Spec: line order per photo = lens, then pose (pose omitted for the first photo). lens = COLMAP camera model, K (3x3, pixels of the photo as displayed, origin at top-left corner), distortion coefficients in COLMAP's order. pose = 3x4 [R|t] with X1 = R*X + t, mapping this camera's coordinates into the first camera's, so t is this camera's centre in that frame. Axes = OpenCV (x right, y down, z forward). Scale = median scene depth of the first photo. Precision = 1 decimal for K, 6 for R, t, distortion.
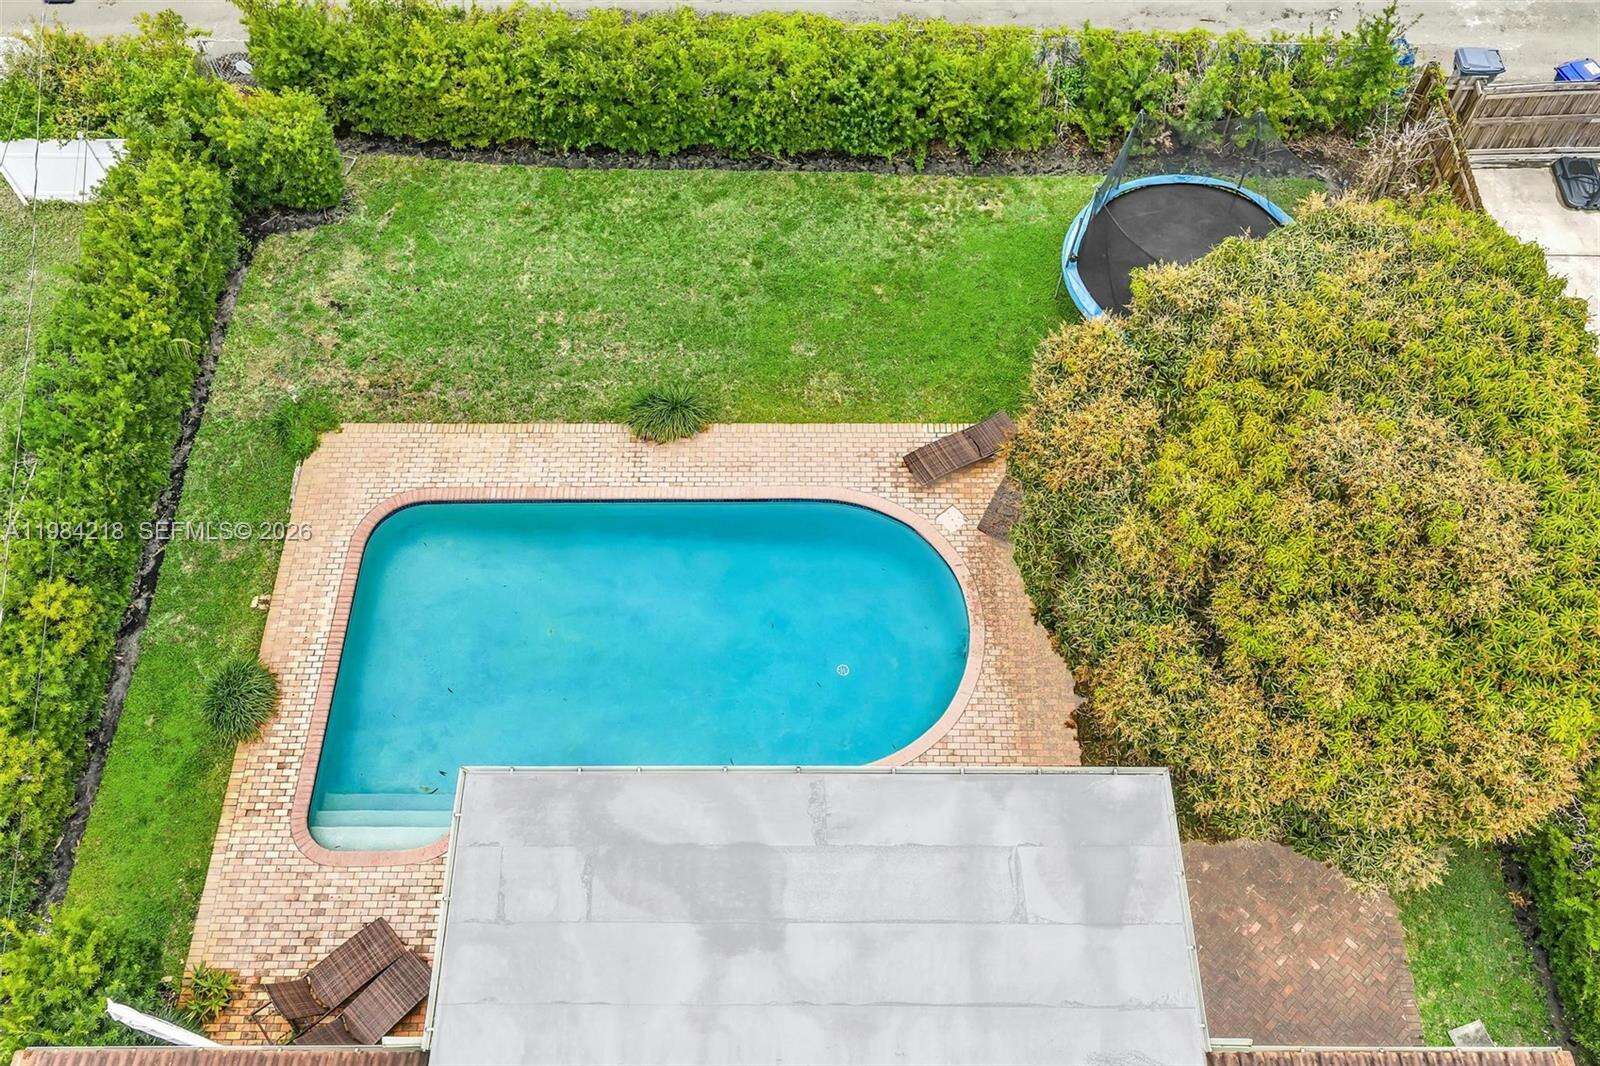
lens RADIAL K [[1346.7, 0, 803.7], [0, 1346.7, 529.3], [0, 0, 1]] dist [0.003916, -0.002368]
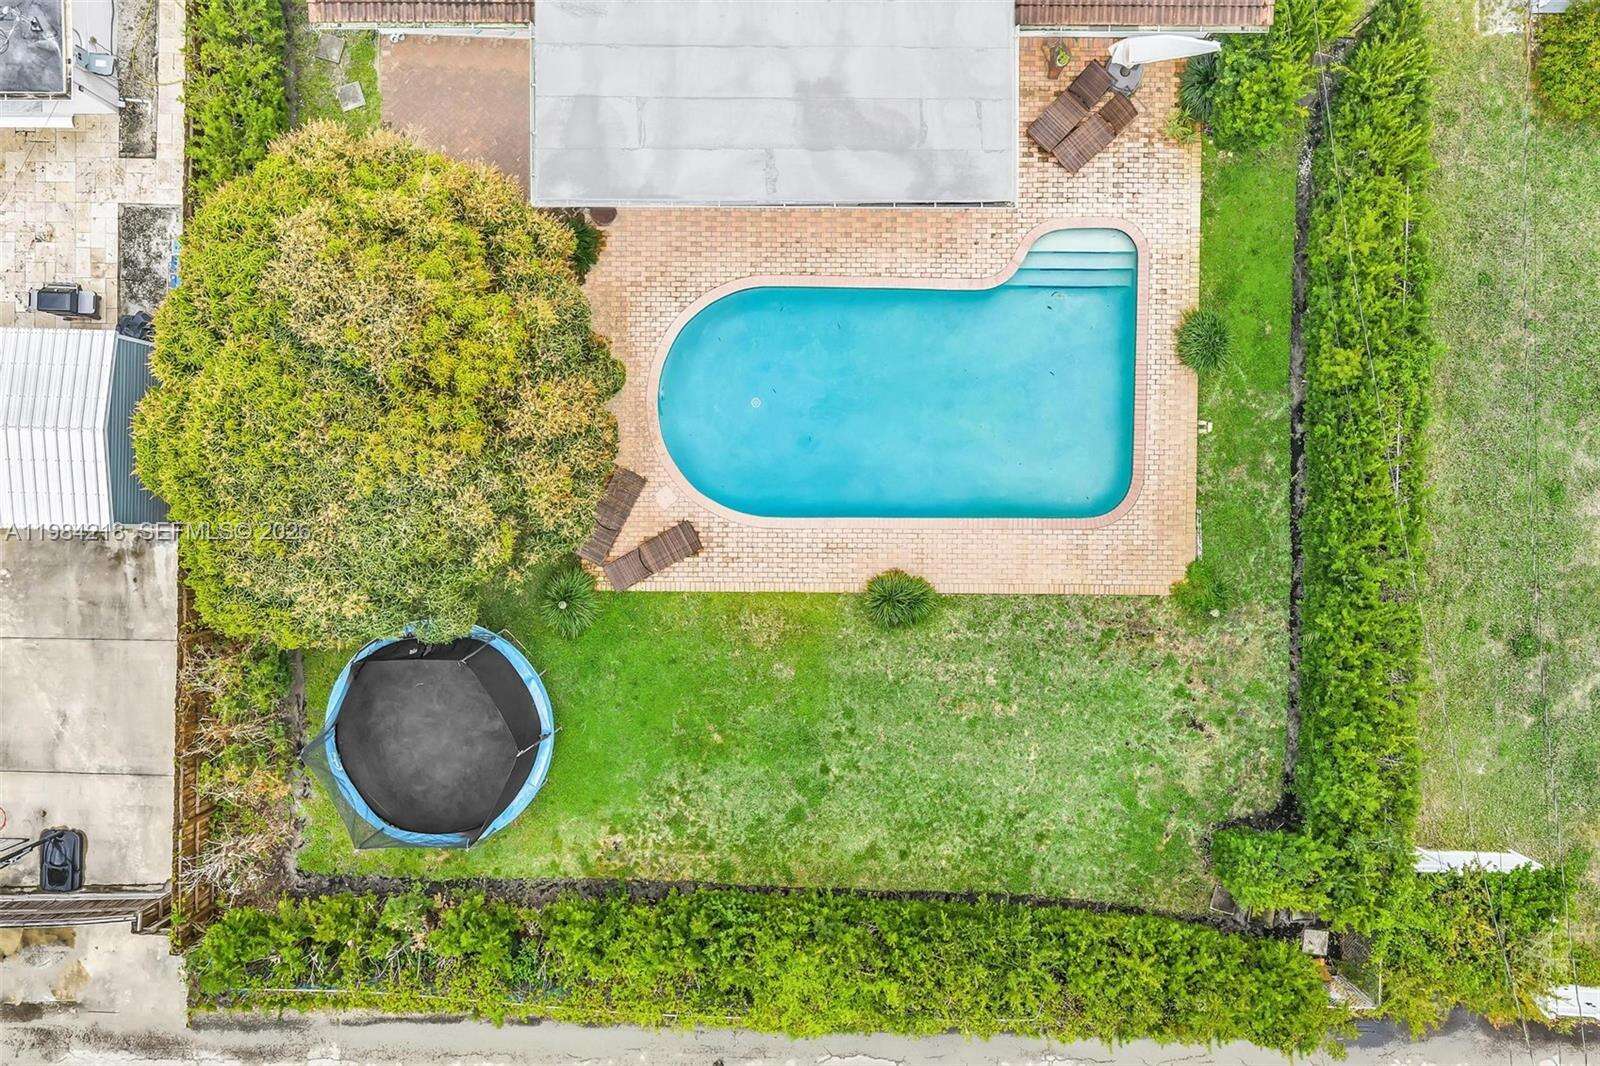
lens RADIAL K [[1313.6, 0, 800.0], [0, 1313.6, 533.0], [0, 0, 1]] dist [0.009926, -0.012426]
pose [[-0.999923, -0.003093, 0.012034, -0.028896], [0.008658, -0.868118, 0.496282, -0.623029], [0.008912, 0.496348, 0.868078, -0.042693]]
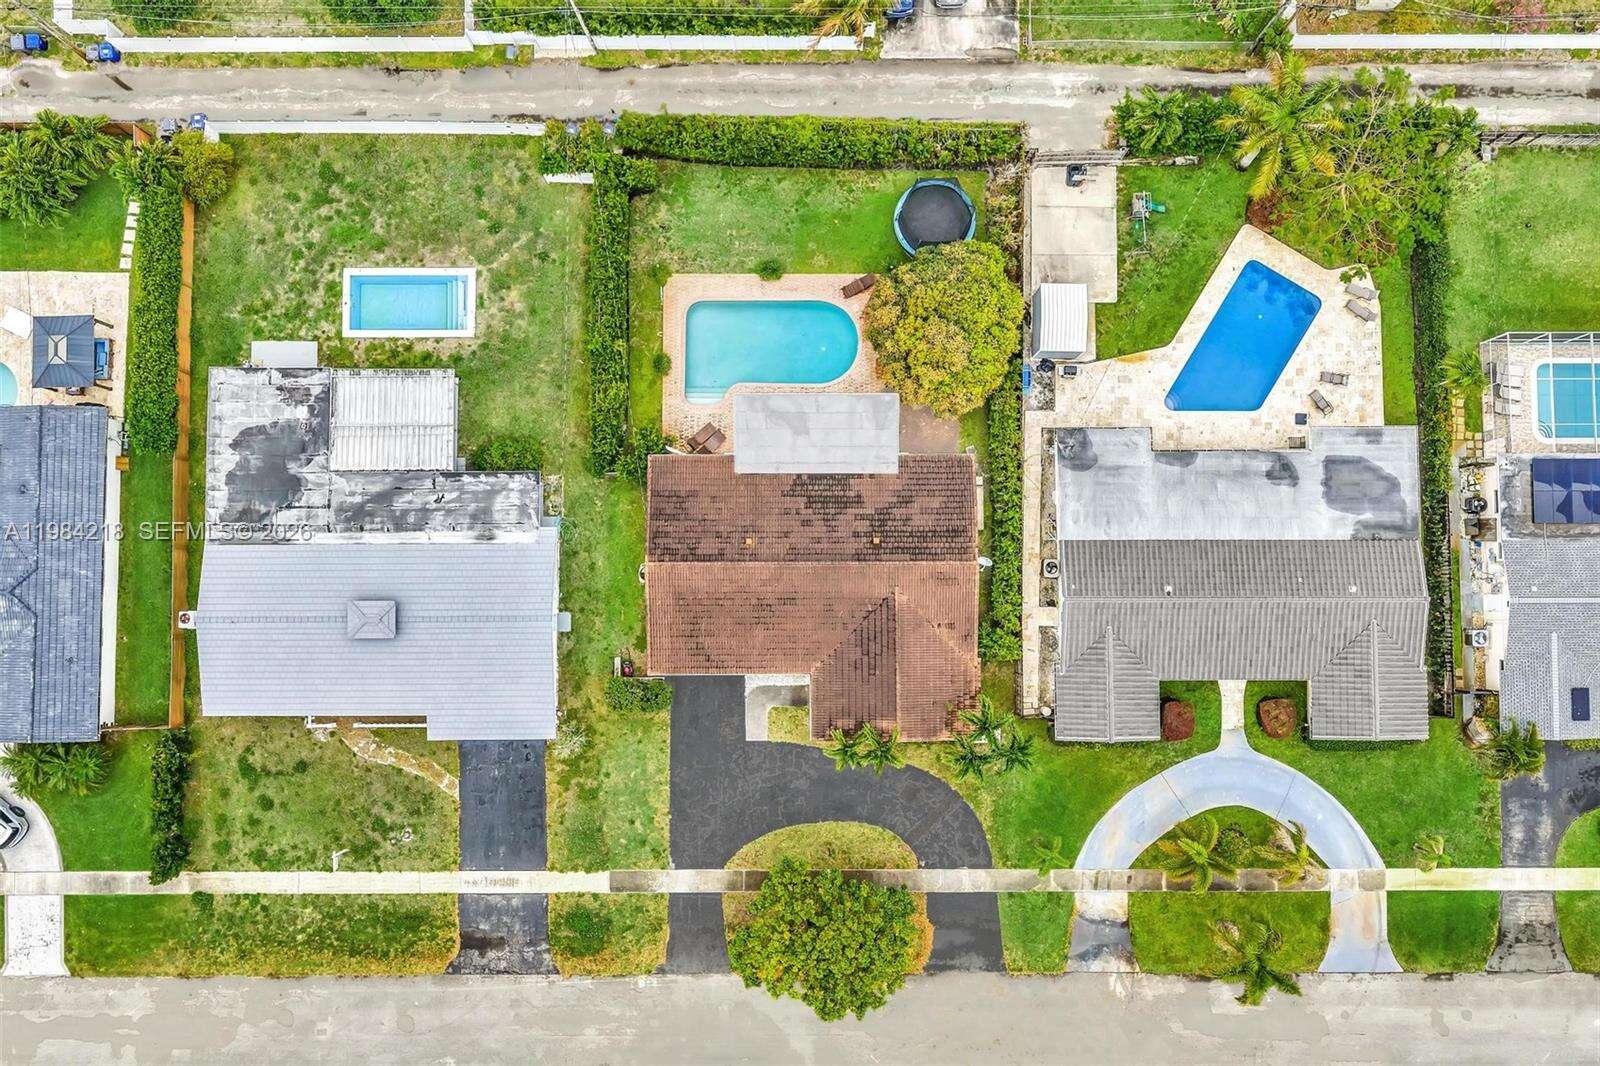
lens RADIAL K [[1313.6, 0, 800.0], [0, 1313.6, 533.0], [0, 0, 1]] dist [0.009926, -0.012426]
pose [[0.999963, -0.003482, 0.007849, -0.058556], [-0.000565, 0.885463, 0.464709, -1.029338], [-0.008568, -0.464696, 0.885429, -2.183656]]
